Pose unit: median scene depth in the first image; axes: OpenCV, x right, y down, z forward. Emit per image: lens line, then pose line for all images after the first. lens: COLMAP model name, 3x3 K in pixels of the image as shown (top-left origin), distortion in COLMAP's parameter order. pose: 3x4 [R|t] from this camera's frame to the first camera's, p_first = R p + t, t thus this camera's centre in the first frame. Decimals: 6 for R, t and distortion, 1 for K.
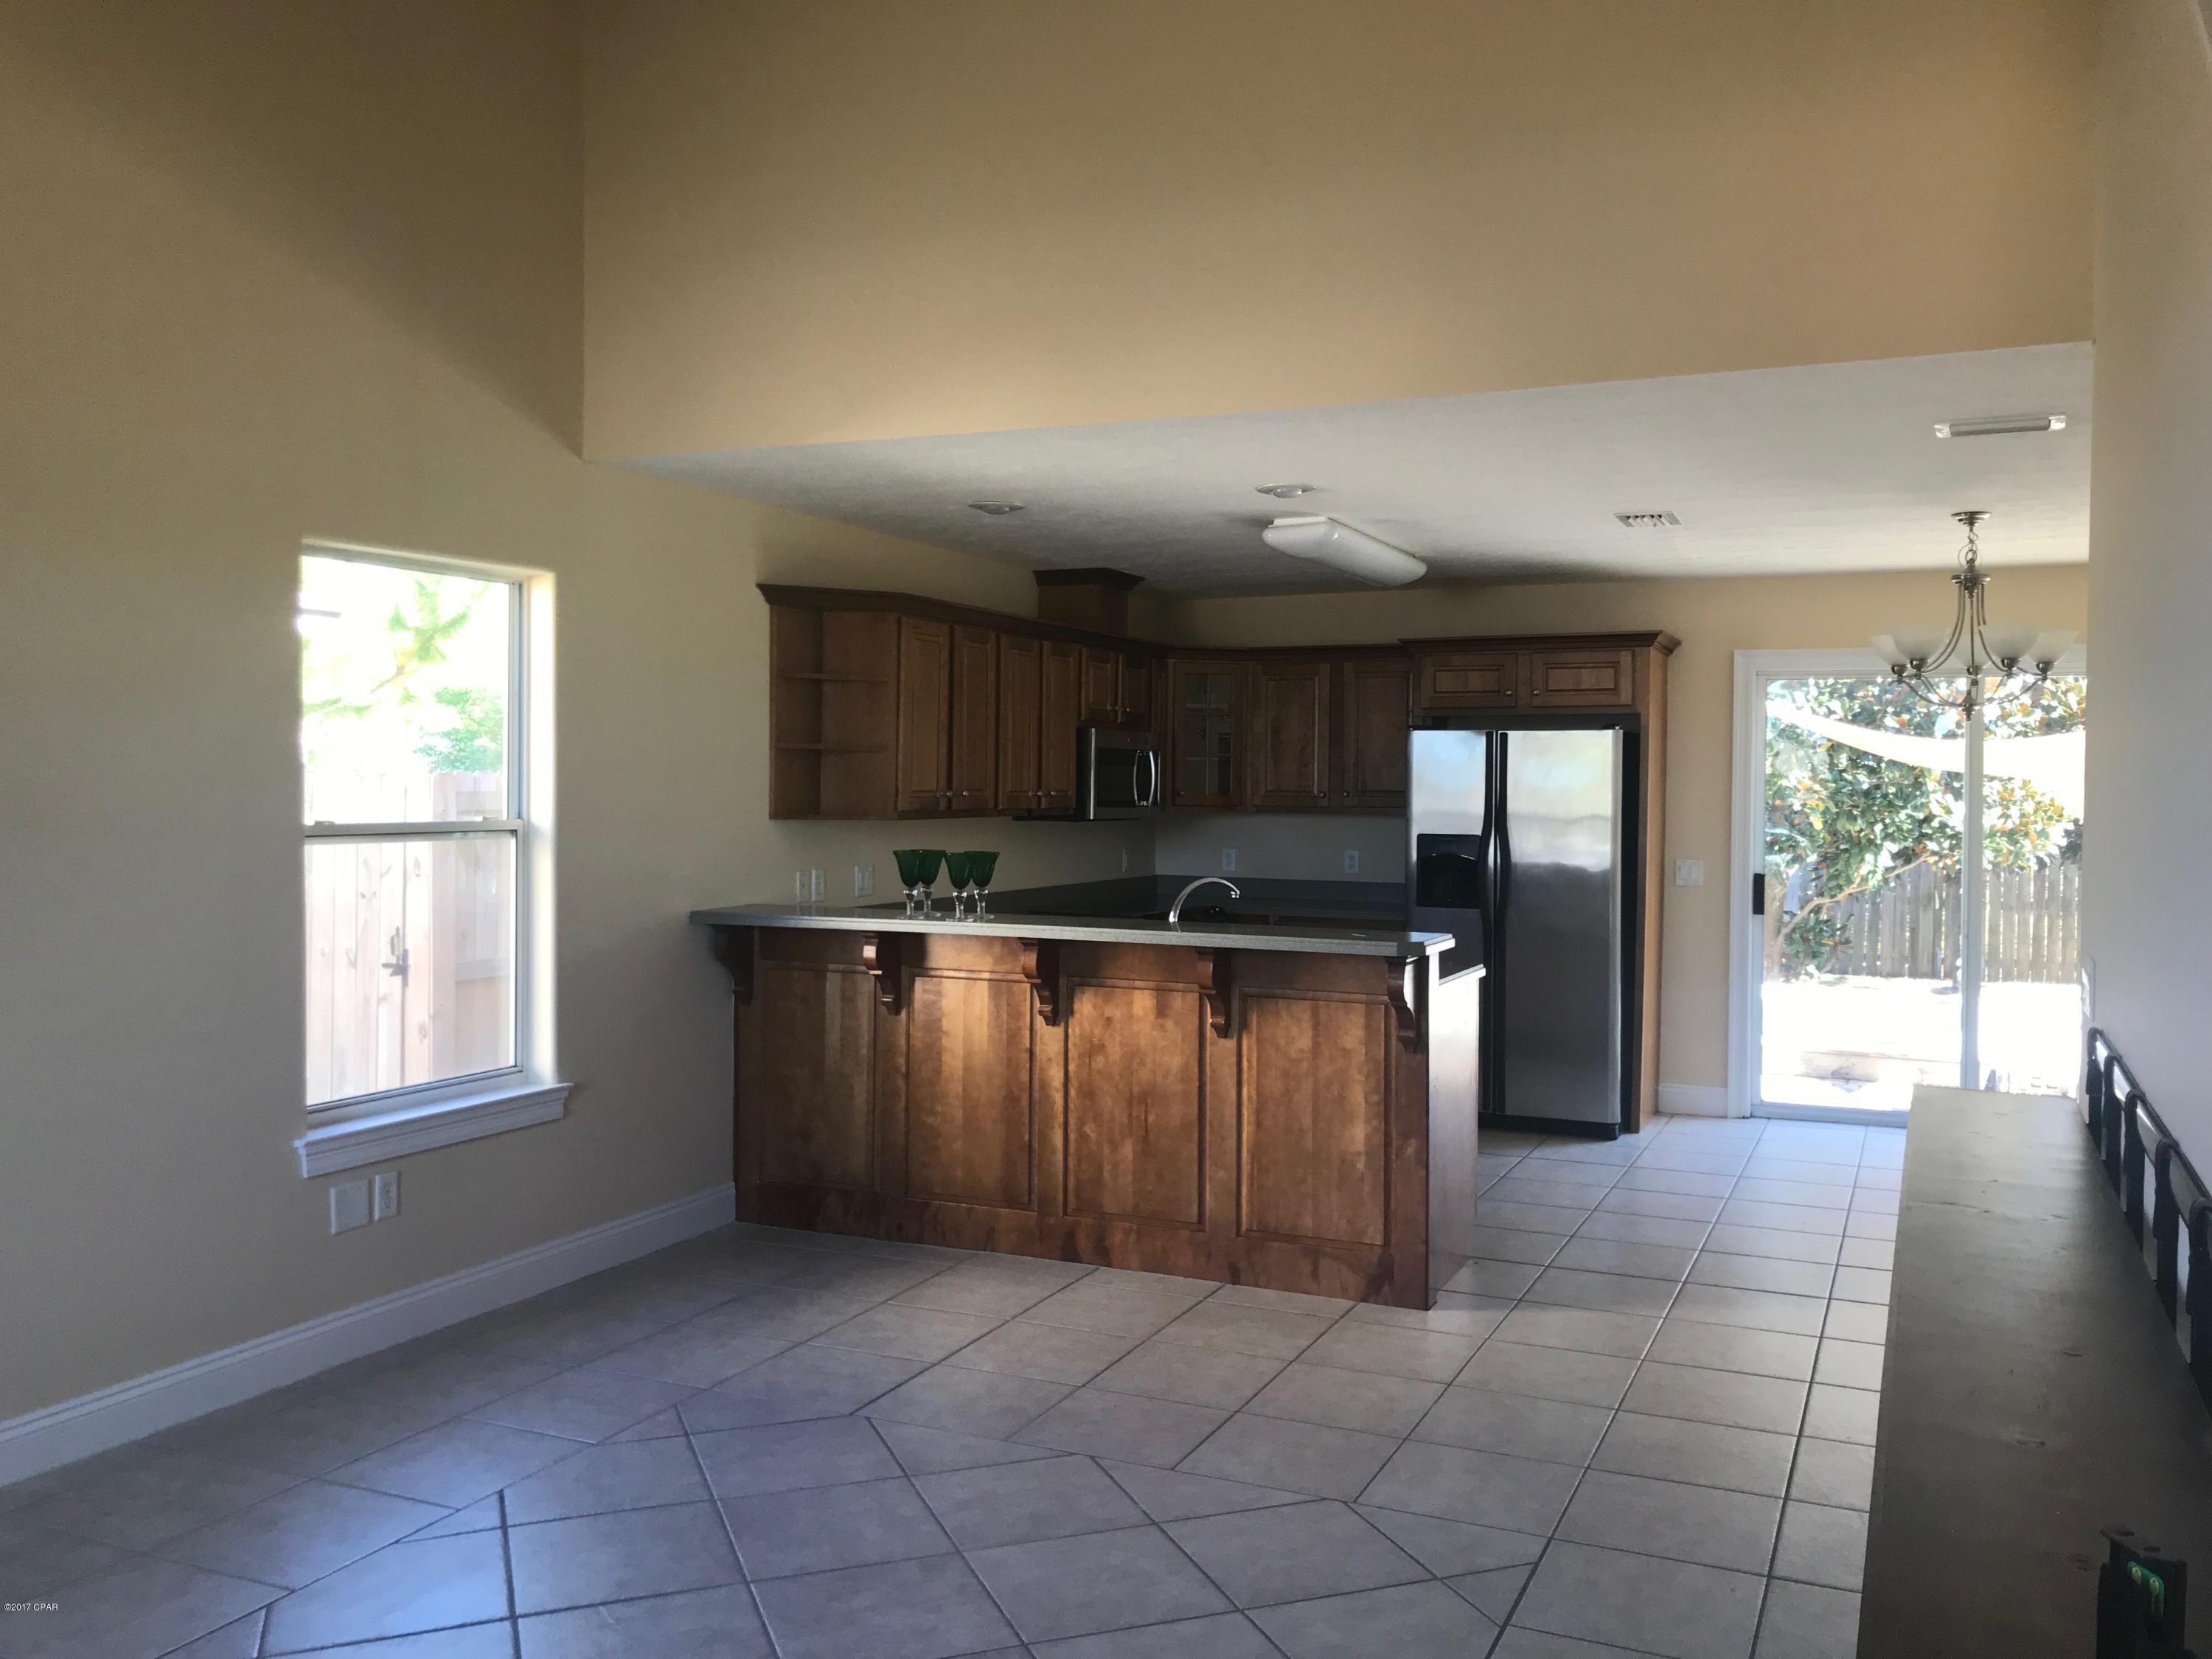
lens RADIAL K [[1816.7, 0, 1106.0], [0, 1816.7, 829.5], [0, 0, 1]] dist [-0.000801, 0.000753]
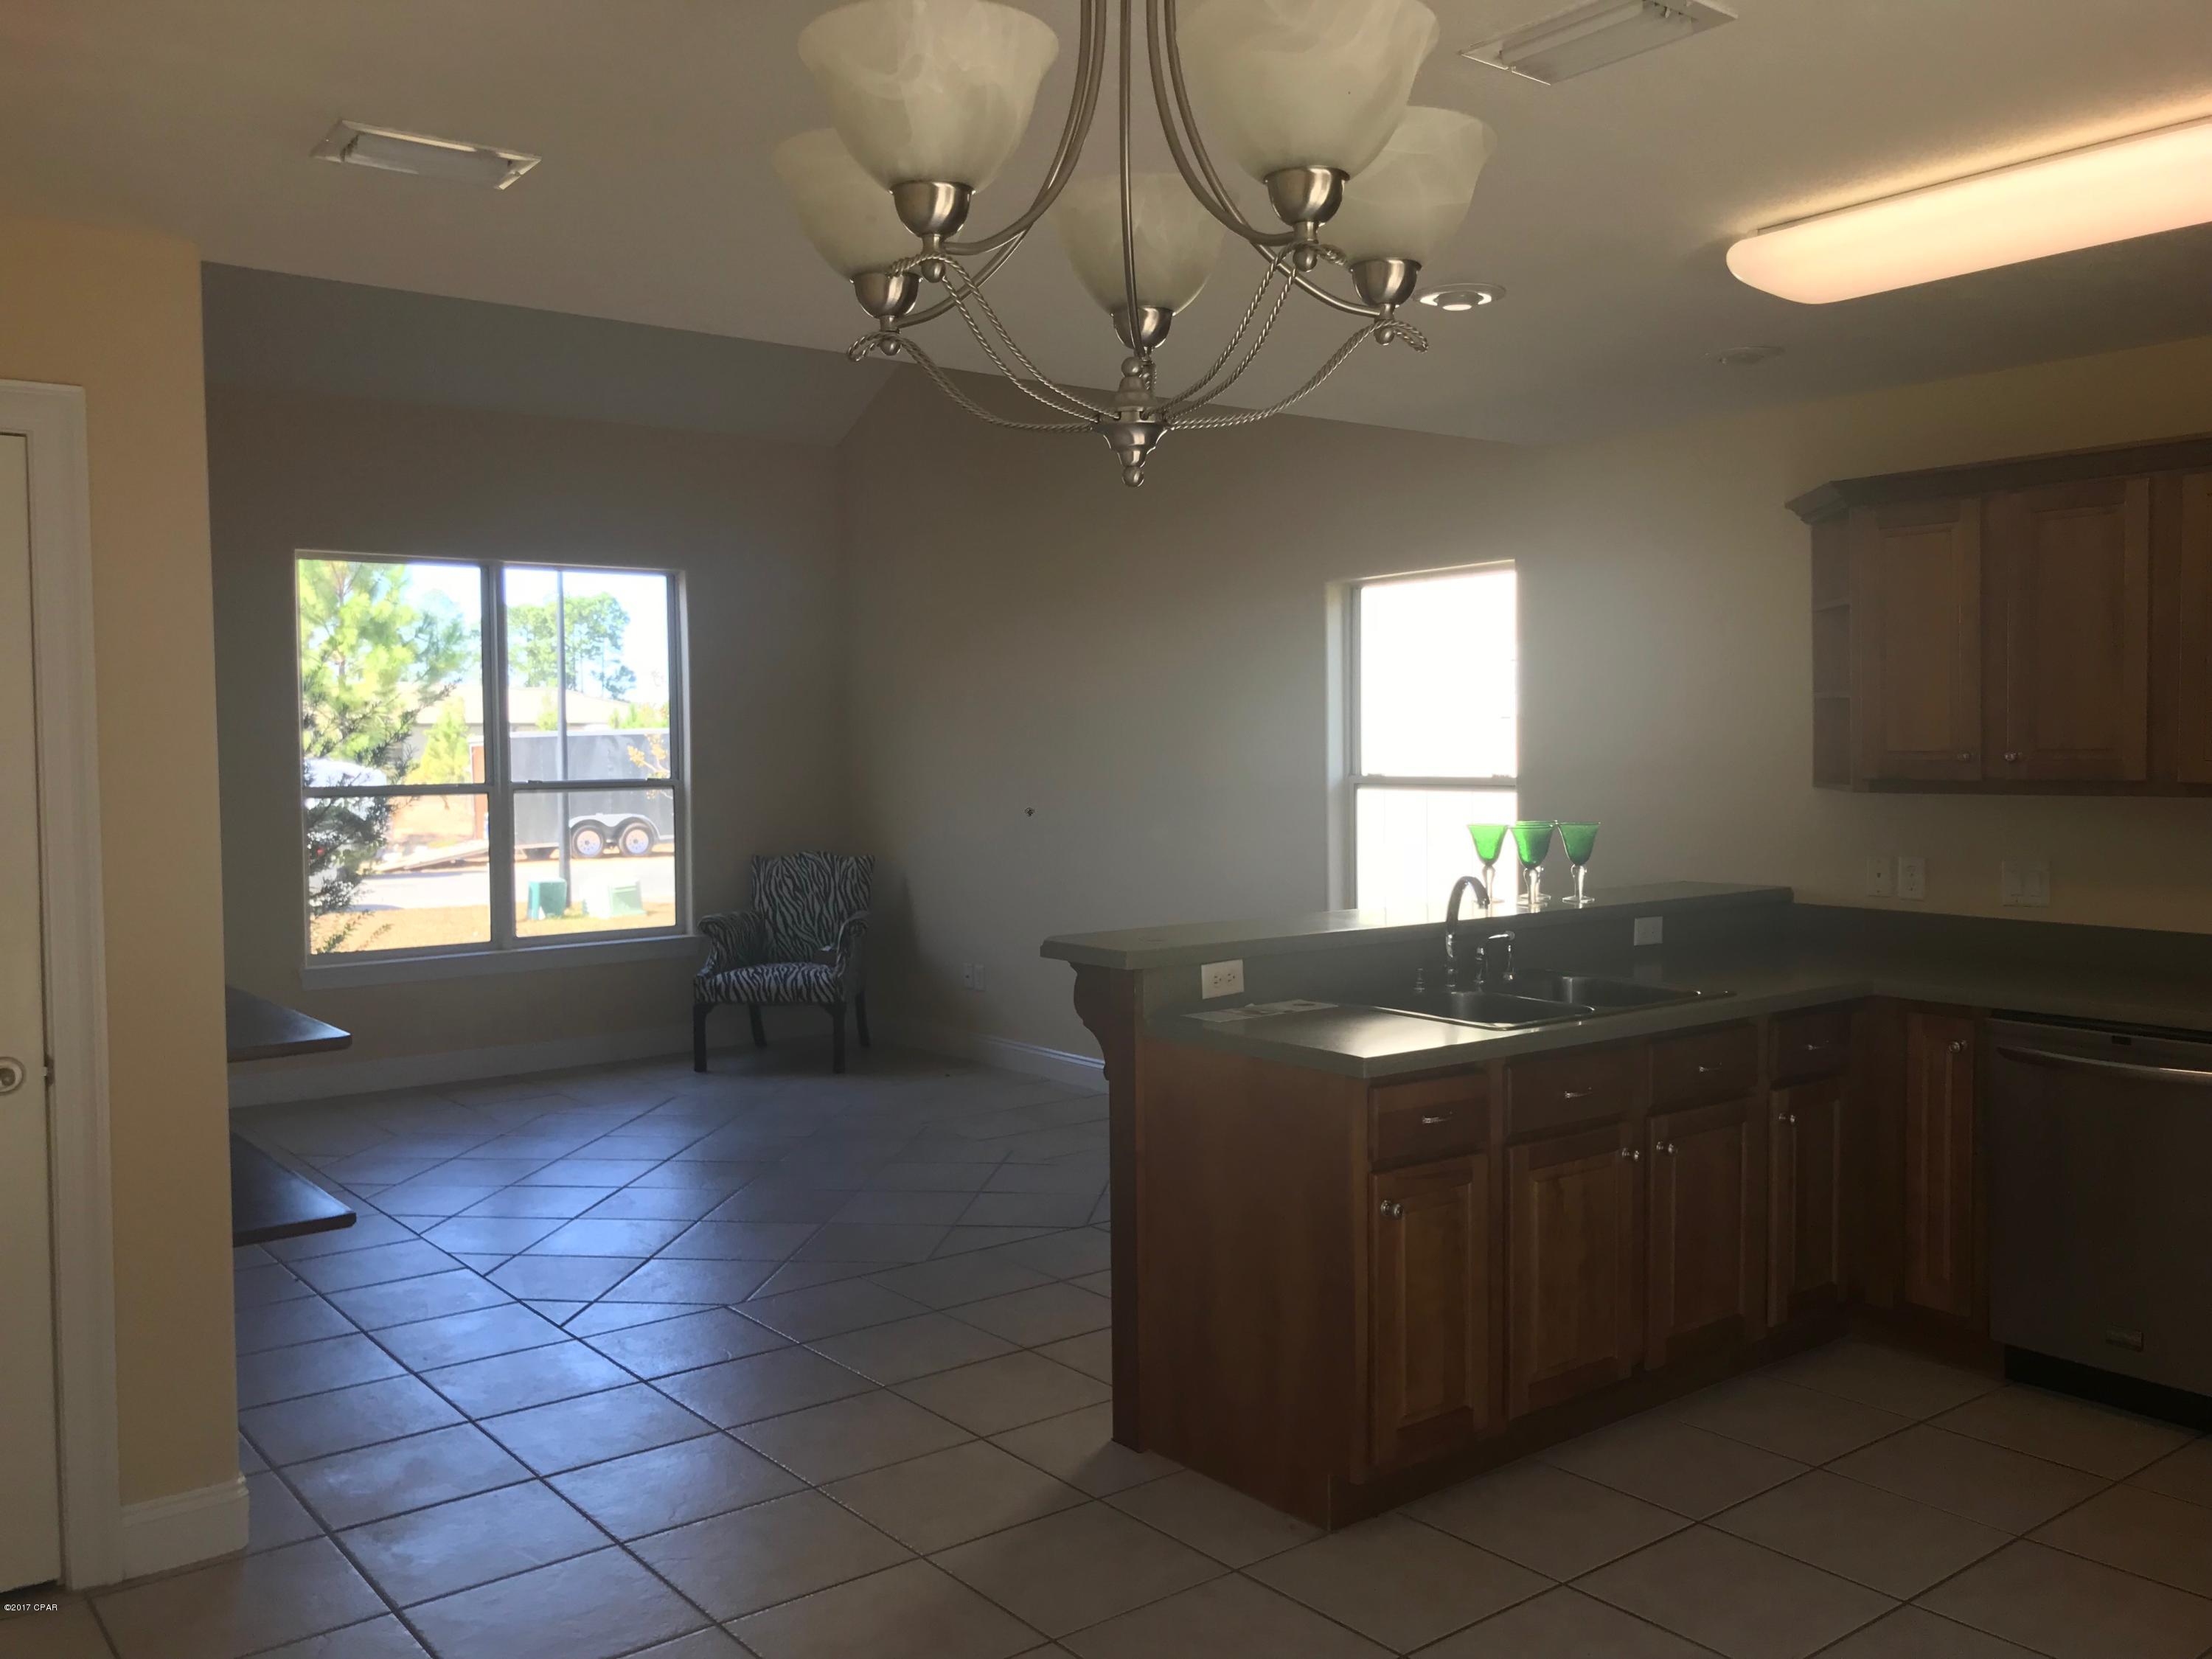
lens RADIAL K [[1816.7, 0, 1106.0], [0, 1816.7, 829.5], [0, 0, 1]] dist [-0.000801, 0.000753]
pose [[-0.516657, 0.040120, -0.855252, 0.558366], [-0.009000, 0.998592, 0.052281, -0.020711], [0.856145, 0.034708, -0.515569, 0.937020]]
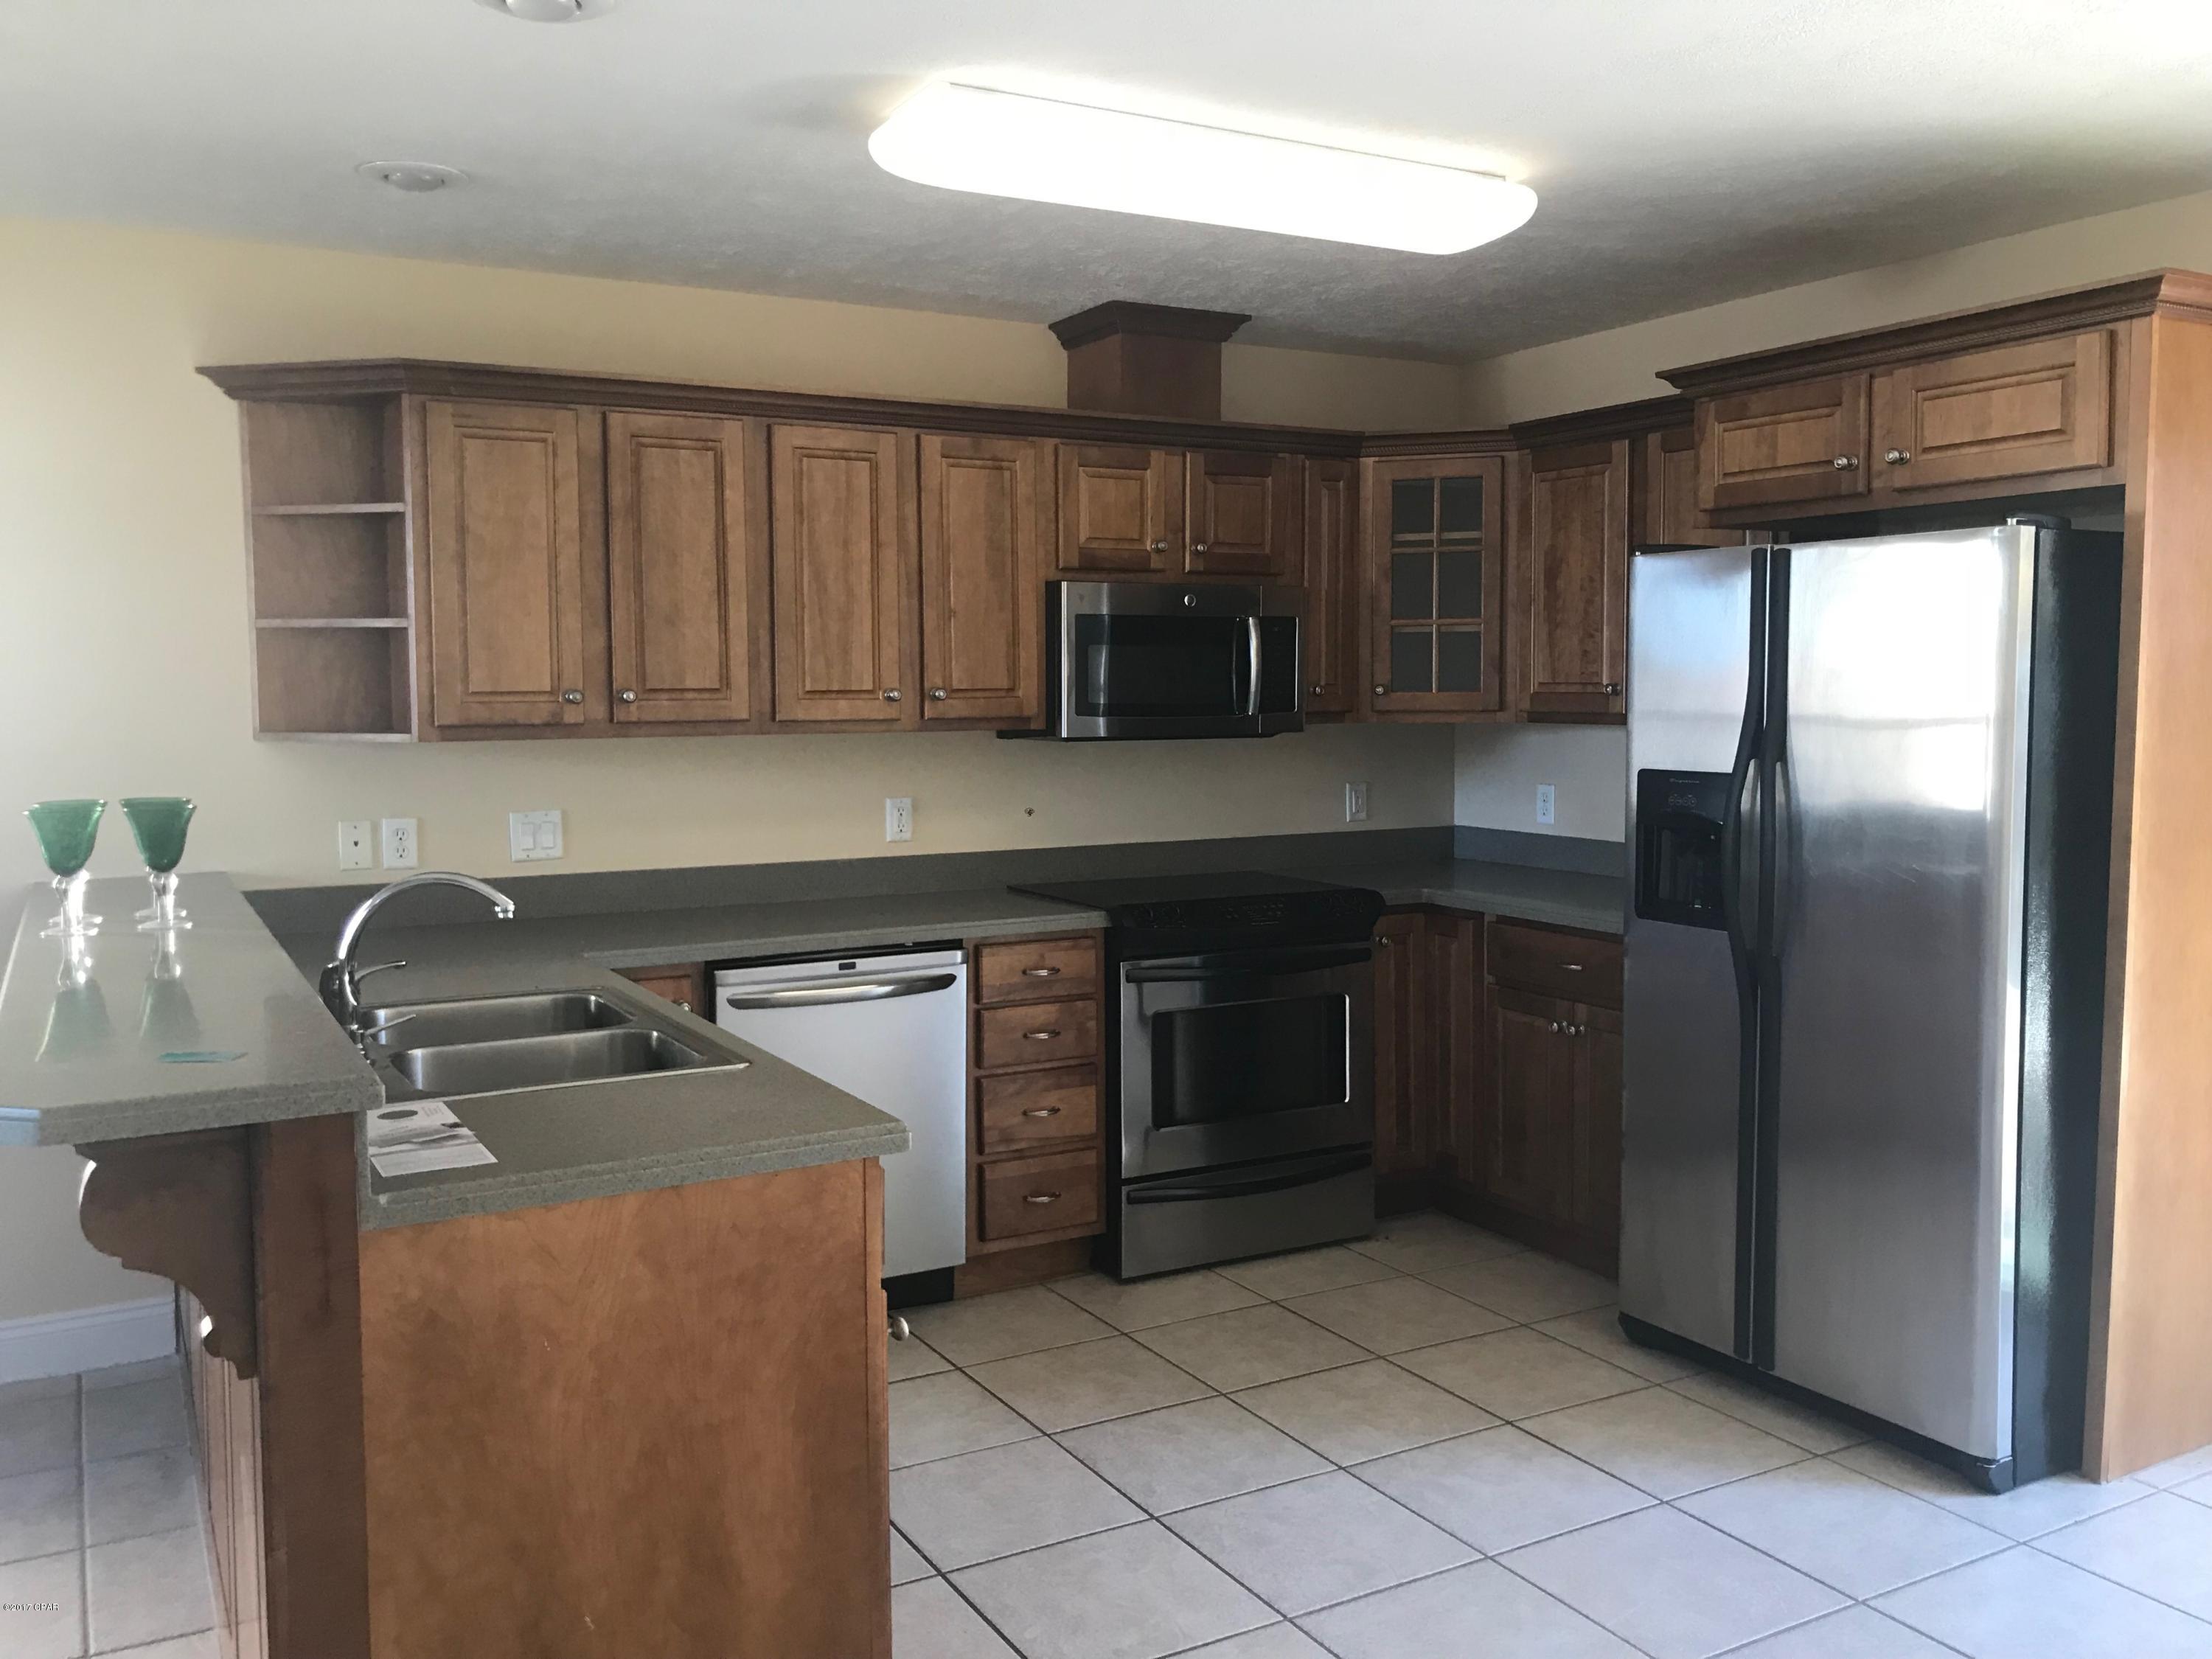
lens RADIAL K [[1816.7, 0, 1106.0], [0, 1816.7, 829.5], [0, 0, 1]] dist [-0.000801, 0.000753]
pose [[0.802861, 0.038653, -0.594912, 0.360026], [-0.003663, 0.998197, 0.059913, -0.010484], [0.596155, -0.045922, 0.801555, 0.539817]]
